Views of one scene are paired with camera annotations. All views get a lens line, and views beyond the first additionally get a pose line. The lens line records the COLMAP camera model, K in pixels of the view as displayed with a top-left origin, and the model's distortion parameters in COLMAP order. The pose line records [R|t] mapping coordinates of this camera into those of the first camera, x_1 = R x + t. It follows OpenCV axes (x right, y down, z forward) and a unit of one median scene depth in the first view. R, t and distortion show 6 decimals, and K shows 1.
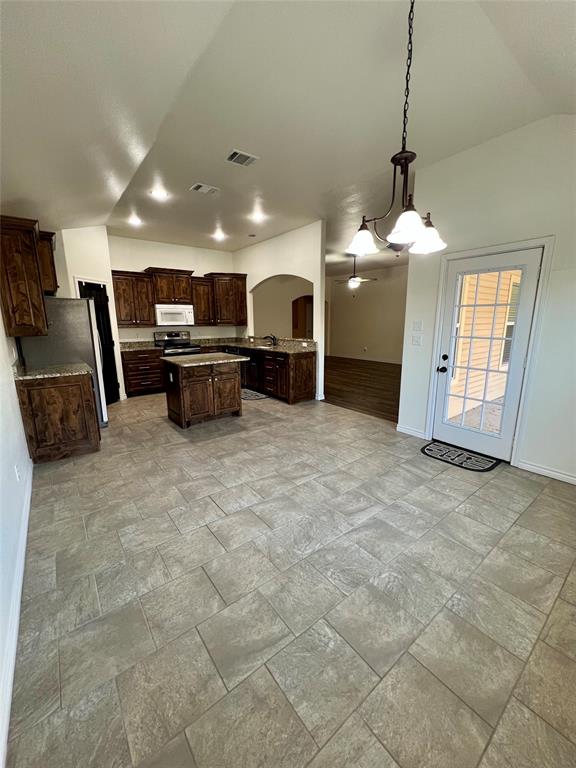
lens RADIAL K [[307.1, 0, 290.1], [0, 307.1, 383.6], [0, 0, 1]] dist [0.000809, -0.000193]
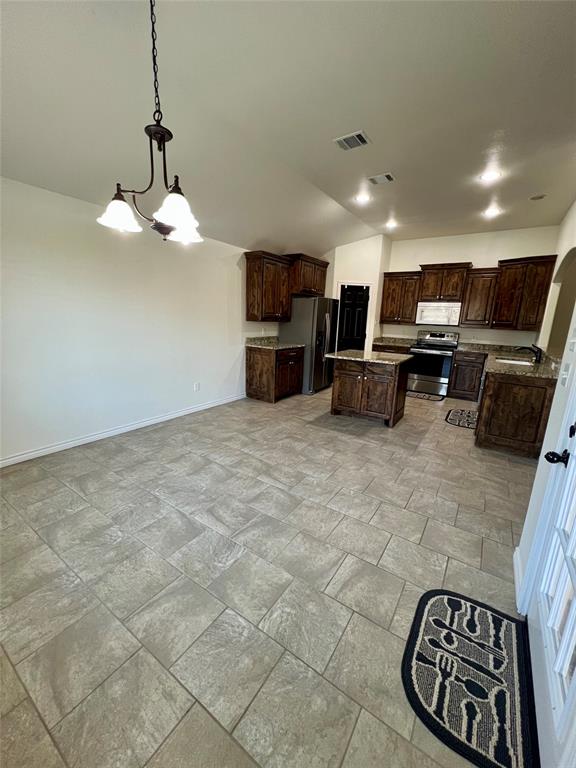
lens RADIAL K [[307.1, 0, 290.1], [0, 307.1, 383.6], [0, 0, 1]] dist [0.000809, -0.000193]
pose [[0.312179, 0.225838, -0.922790, 0.776314], [-0.230448, 0.960325, 0.157064, -0.125870], [0.921650, 0.163623, 0.351837, 0.593959]]
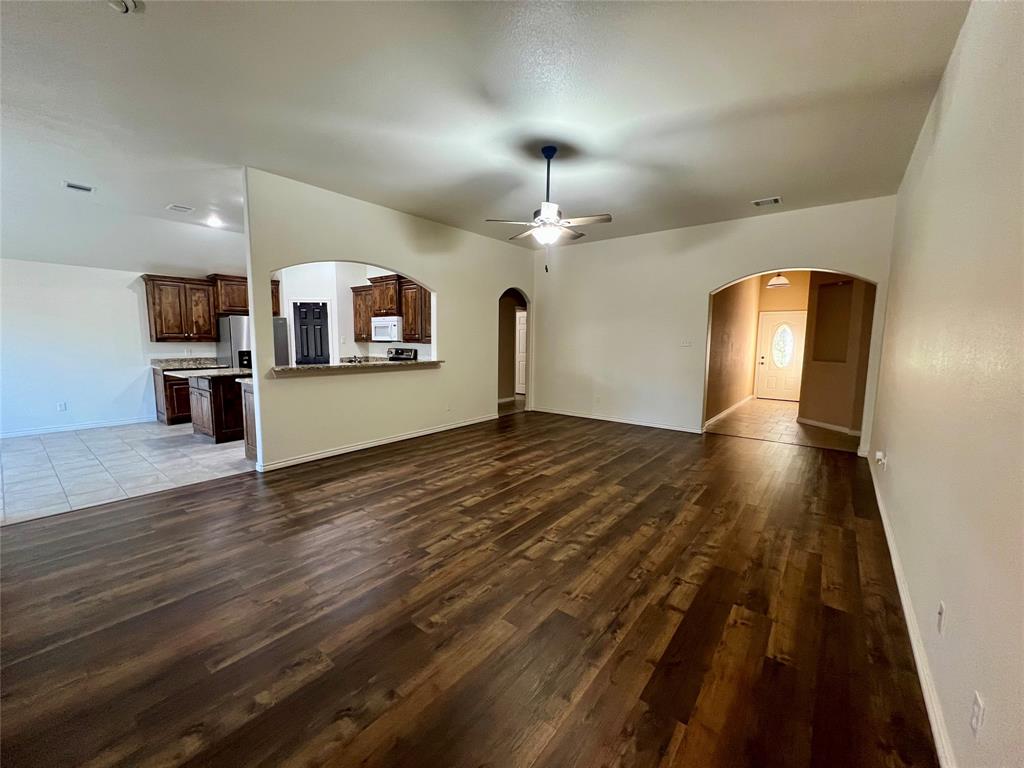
lens RADIAL K [[409.4, 0, 509.3], [0, 409.4, 382.4], [0, 0, 1]] dist [0.000809, -0.000193]
pose [[0.225133, 0.112117, -0.967856, 1.619087], [-0.205161, 0.976541, 0.065400, -0.443107], [0.952483, 0.183843, 0.242853, 2.146098]]
